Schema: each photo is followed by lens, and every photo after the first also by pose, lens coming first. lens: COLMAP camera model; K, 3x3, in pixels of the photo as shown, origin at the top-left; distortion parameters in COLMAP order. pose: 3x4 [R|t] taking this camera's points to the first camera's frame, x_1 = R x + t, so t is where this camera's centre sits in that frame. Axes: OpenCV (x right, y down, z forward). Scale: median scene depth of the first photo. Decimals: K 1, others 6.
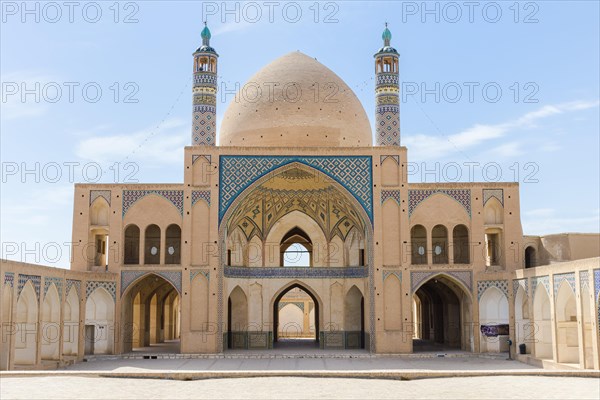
lens RADIAL K [[884.6, 0, 296.7], [0, 884.6, 197.8], [0, 0, 1]] dist [0.019533, 0.000000]
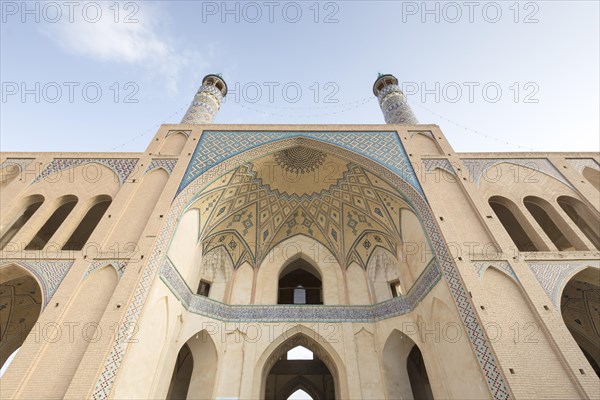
lens RADIAL K [[267.4, 0, 299.3], [0, 267.4, 200.1], [0, 0, 1]] dist [-0.008774, -0.000437]
pose [[0.999985, 0.000857, -0.005341, -0.000148], [-0.003817, 0.811424, -0.584445, 0.135278], [0.003833, 0.584457, 0.811415, 0.806830]]
